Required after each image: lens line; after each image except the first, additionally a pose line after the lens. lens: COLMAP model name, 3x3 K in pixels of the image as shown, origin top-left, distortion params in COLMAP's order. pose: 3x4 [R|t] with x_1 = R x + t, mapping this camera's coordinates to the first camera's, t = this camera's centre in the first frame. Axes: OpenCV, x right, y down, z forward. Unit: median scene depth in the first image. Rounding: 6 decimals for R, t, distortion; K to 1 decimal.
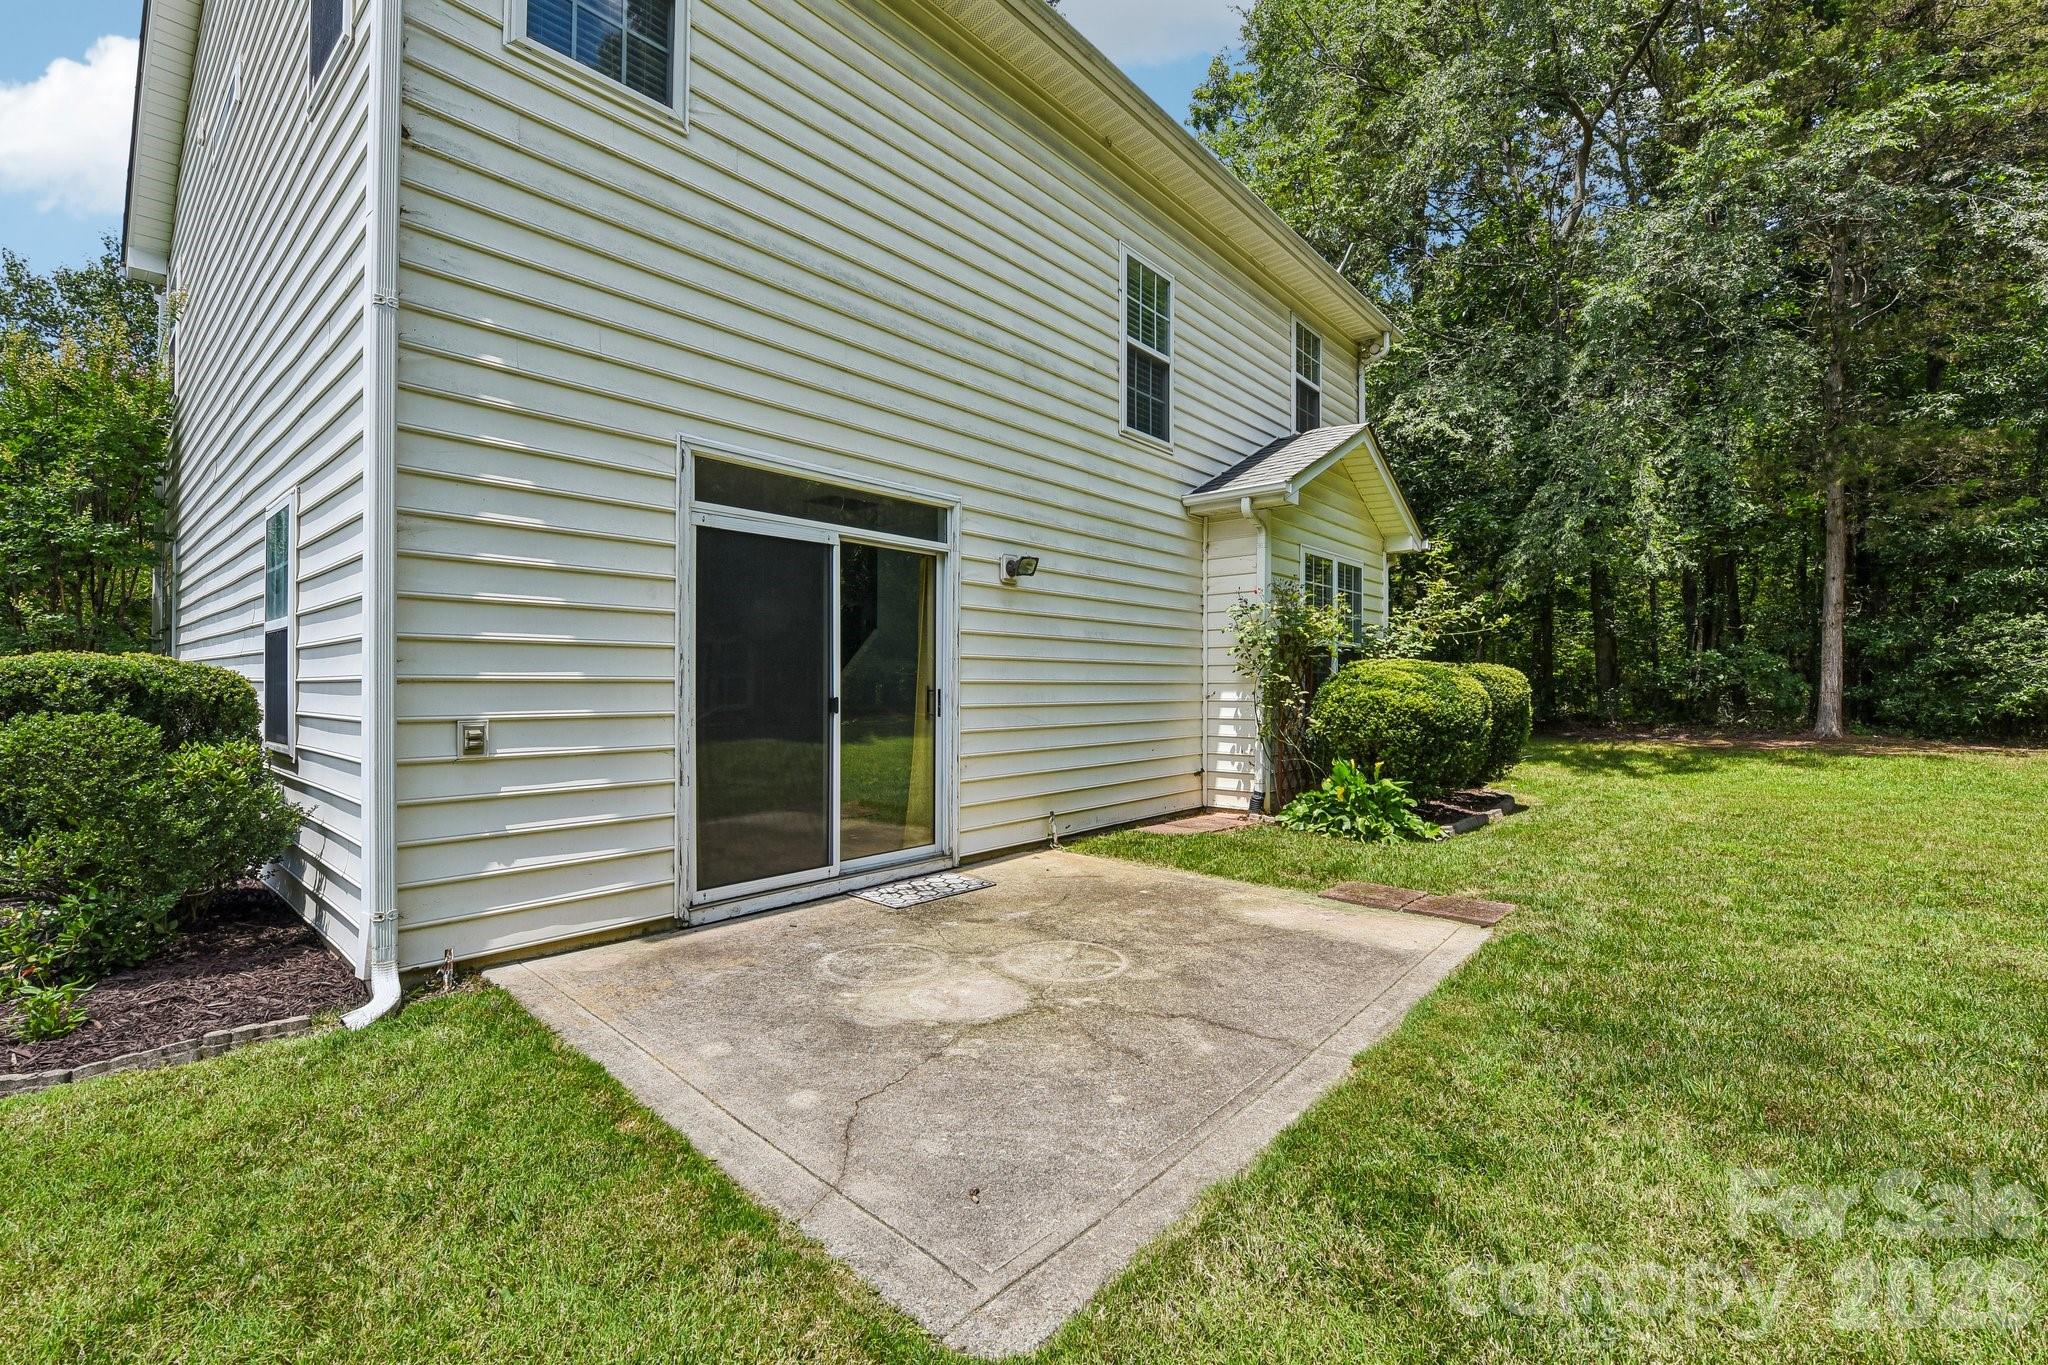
lens RADIAL K [[880.4, 0, 1015.9], [0, 880.4, 677.9], [0, 0, 1]] dist [-0.012915, -0.000925]
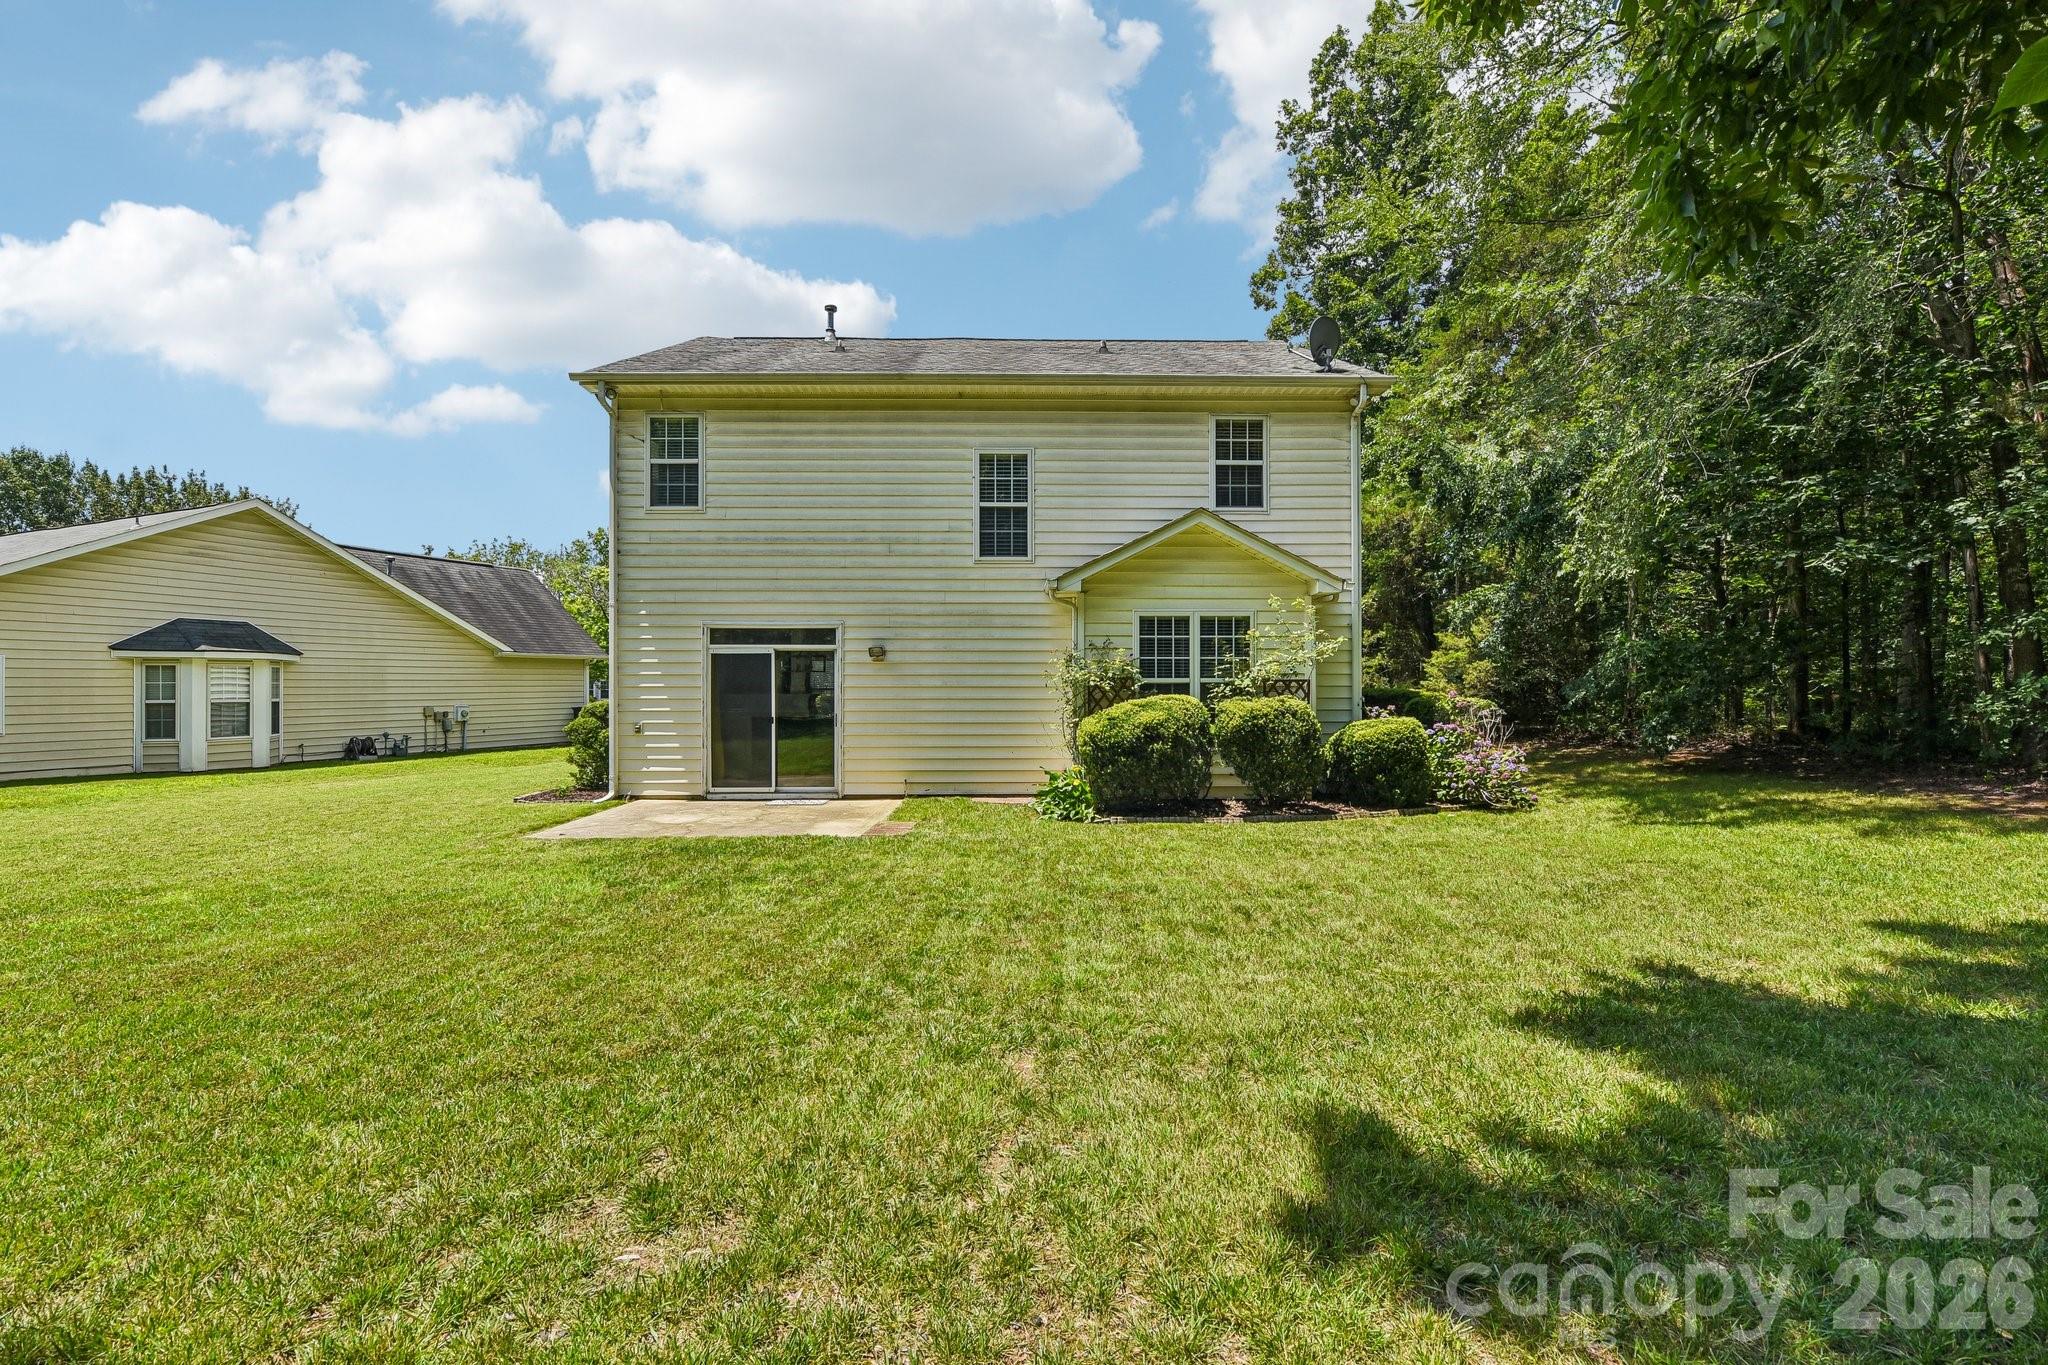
lens RADIAL K [[880.4, 0, 1029.0], [0, 880.4, 688.3], [0, 0, 1]] dist [-0.012915, -0.000925]
pose [[0.648560, -0.007182, -0.761130, 1.589389], [0.006344, 0.999972, -0.004029, -0.032128], [0.761137, -0.002215, 0.648587, -0.014509]]
